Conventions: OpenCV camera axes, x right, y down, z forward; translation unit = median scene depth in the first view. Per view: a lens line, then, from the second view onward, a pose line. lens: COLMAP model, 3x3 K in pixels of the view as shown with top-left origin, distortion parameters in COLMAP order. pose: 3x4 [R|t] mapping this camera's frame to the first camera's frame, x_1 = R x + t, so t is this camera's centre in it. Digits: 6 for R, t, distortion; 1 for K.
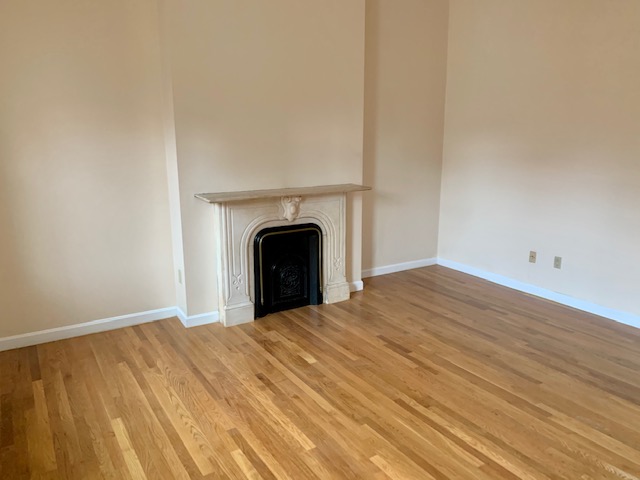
lens RADIAL K [[486.2, 0, 320.0], [0, 486.2, 234.5], [0, 0, 1]] dist [0.009360, -0.001456]
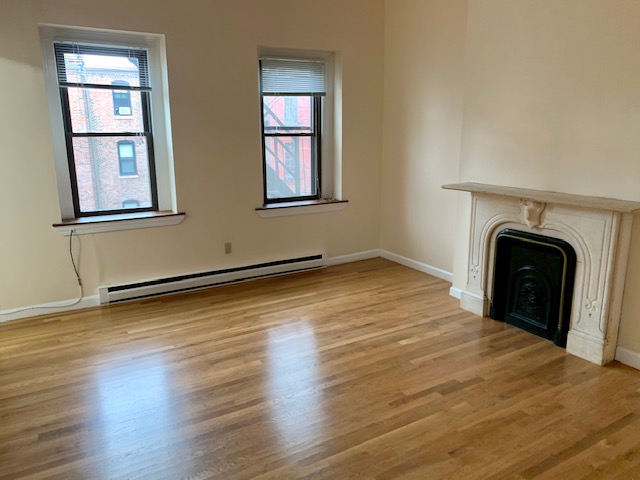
lens RADIAL K [[486.2, 0, 320.0], [0, 486.2, 234.5], [0, 0, 1]] dist [0.009360, -0.001456]
pose [[-0.028962, 0.216658, -0.975818, 0.901312], [-0.207210, 0.953721, 0.217902, -0.145530], [0.977868, 0.208510, 0.017272, 0.703261]]
